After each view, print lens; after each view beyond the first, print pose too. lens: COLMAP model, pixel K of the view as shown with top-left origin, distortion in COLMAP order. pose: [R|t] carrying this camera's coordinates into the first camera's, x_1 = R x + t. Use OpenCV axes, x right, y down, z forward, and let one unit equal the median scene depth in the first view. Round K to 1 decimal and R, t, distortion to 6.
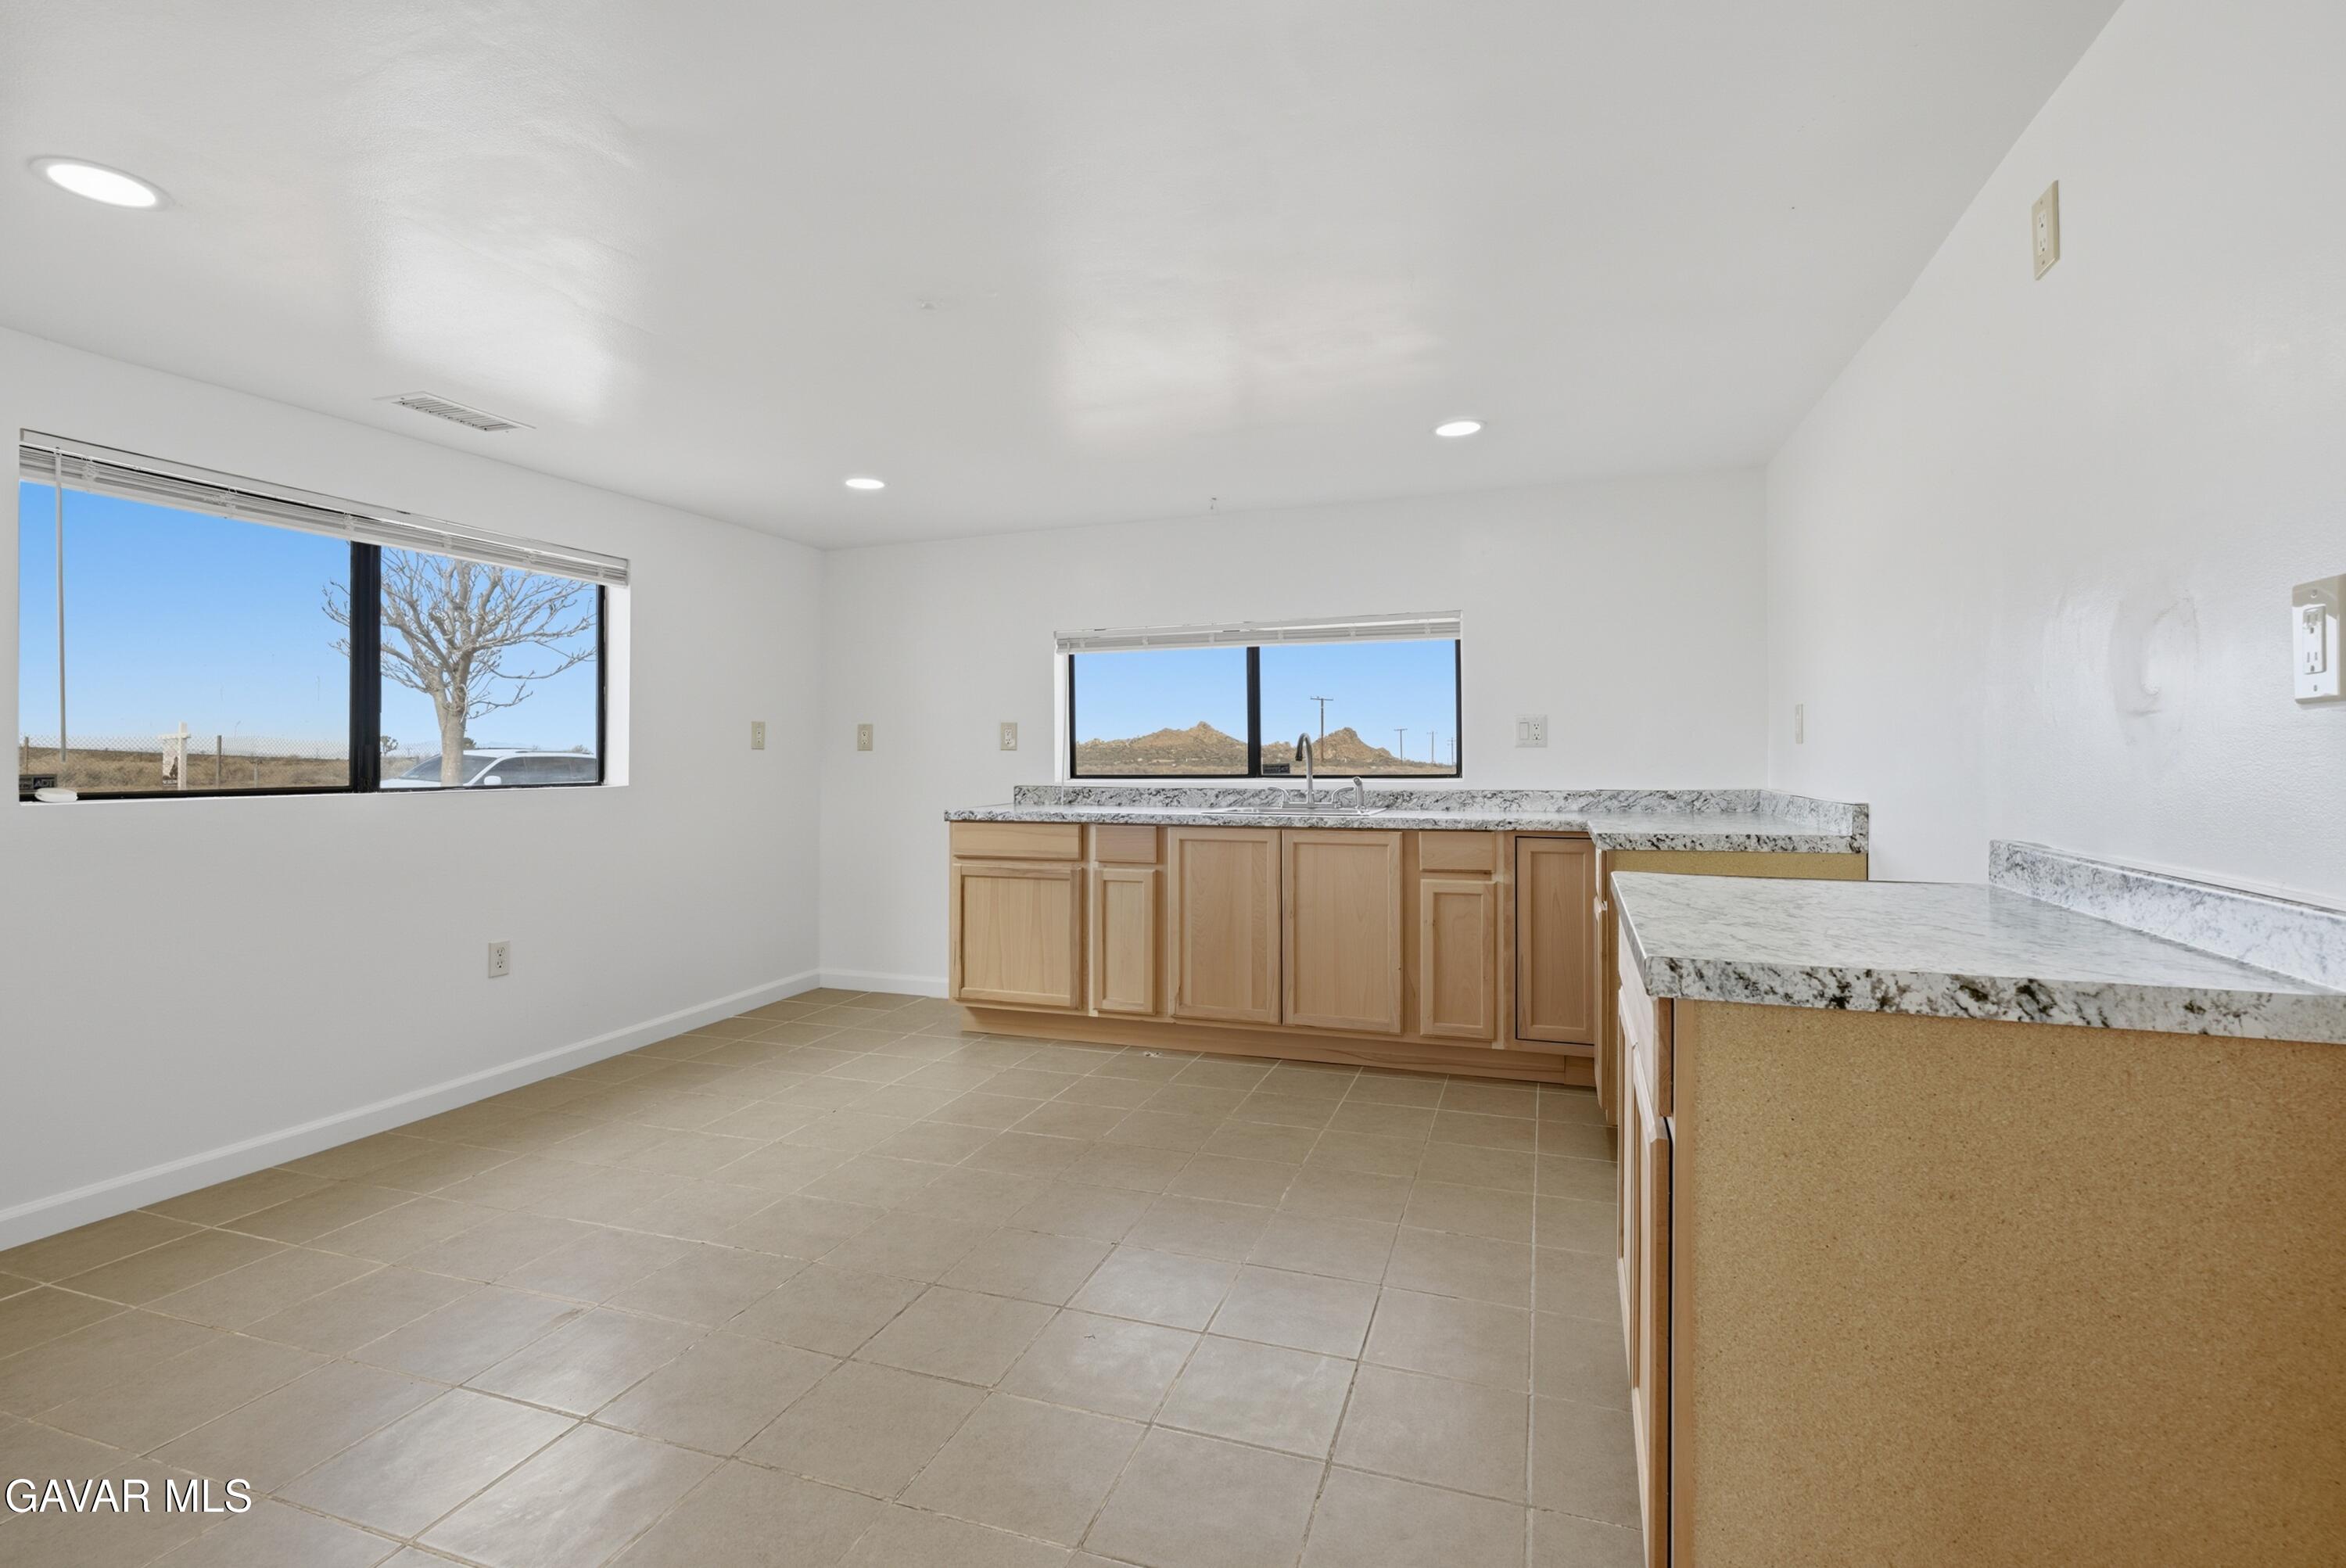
lens RADIAL K [[1088.8, 0, 1174.8], [0, 1088.8, 756.2], [0, 0, 1]] dist [-0.017324, 0.000132]
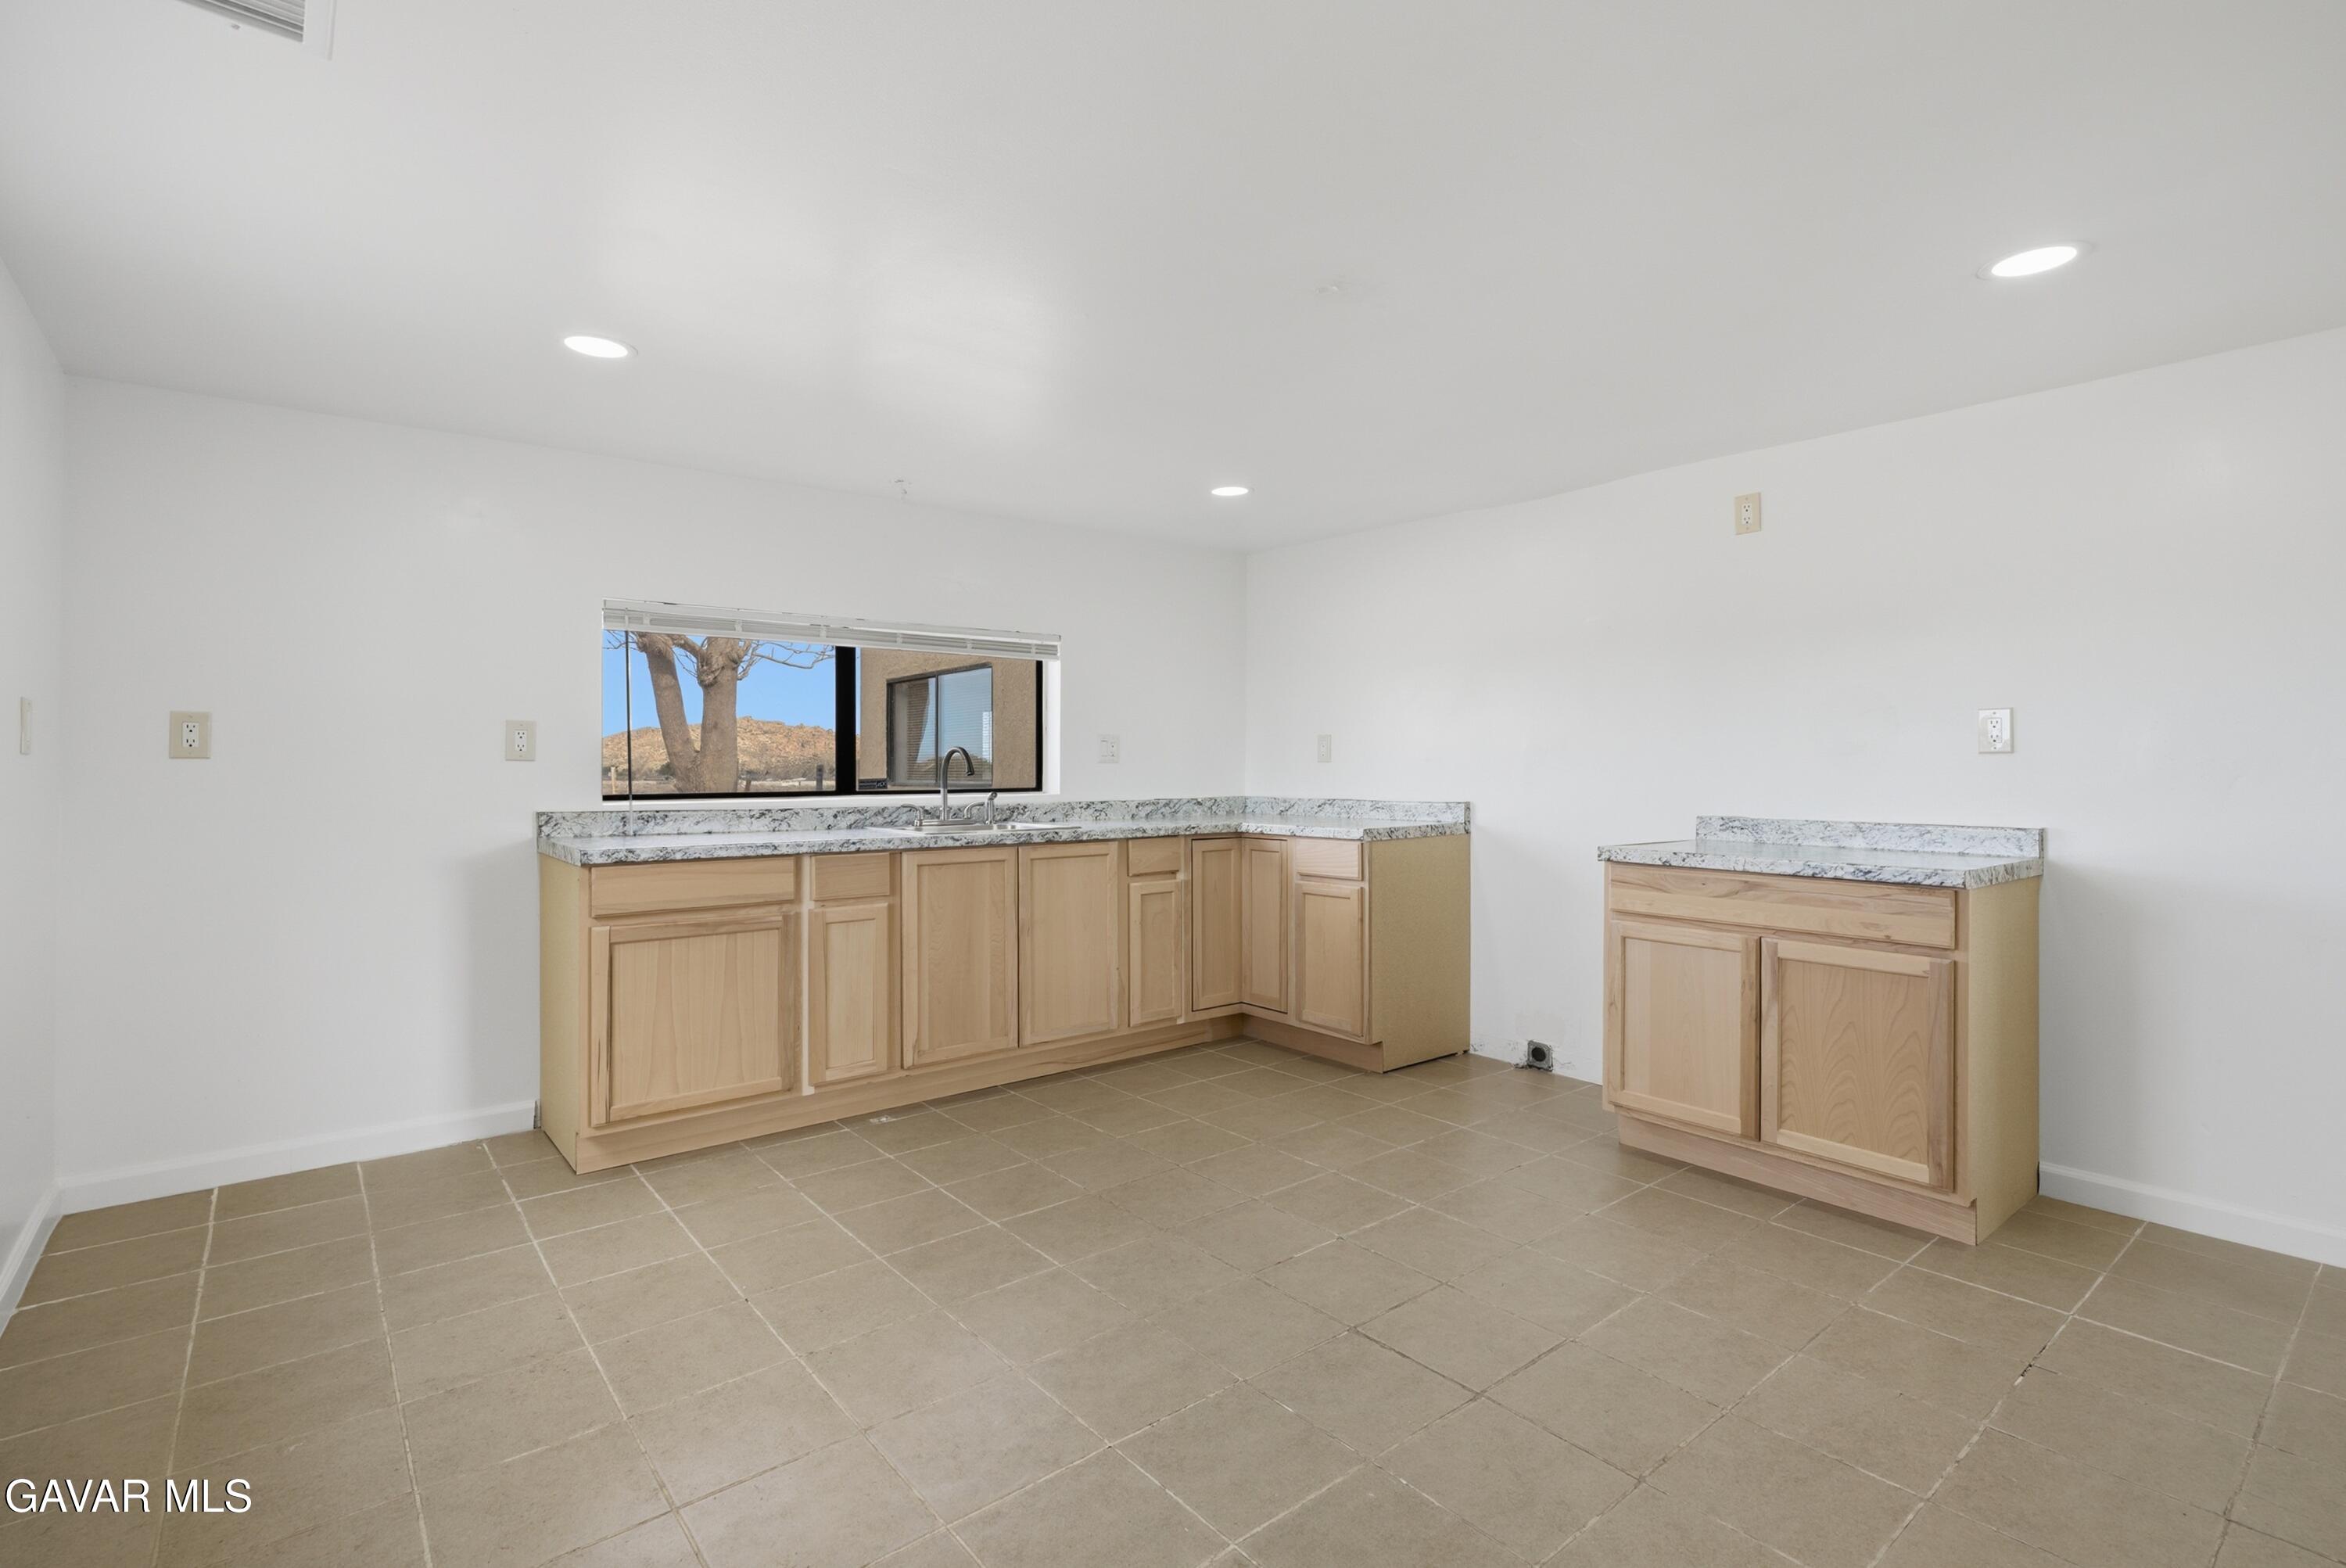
lens RADIAL K [[1081.1, 0, 1187.3], [0, 1081.1, 776.9], [0, 0, 1]] dist [-0.010347, 0.000756]
pose [[0.522672, -0.003240, 0.852528, -0.603948], [-0.001230, 0.999989, 0.004555, 0.001142], [-0.852533, -0.003429, 0.522662, 0.347142]]
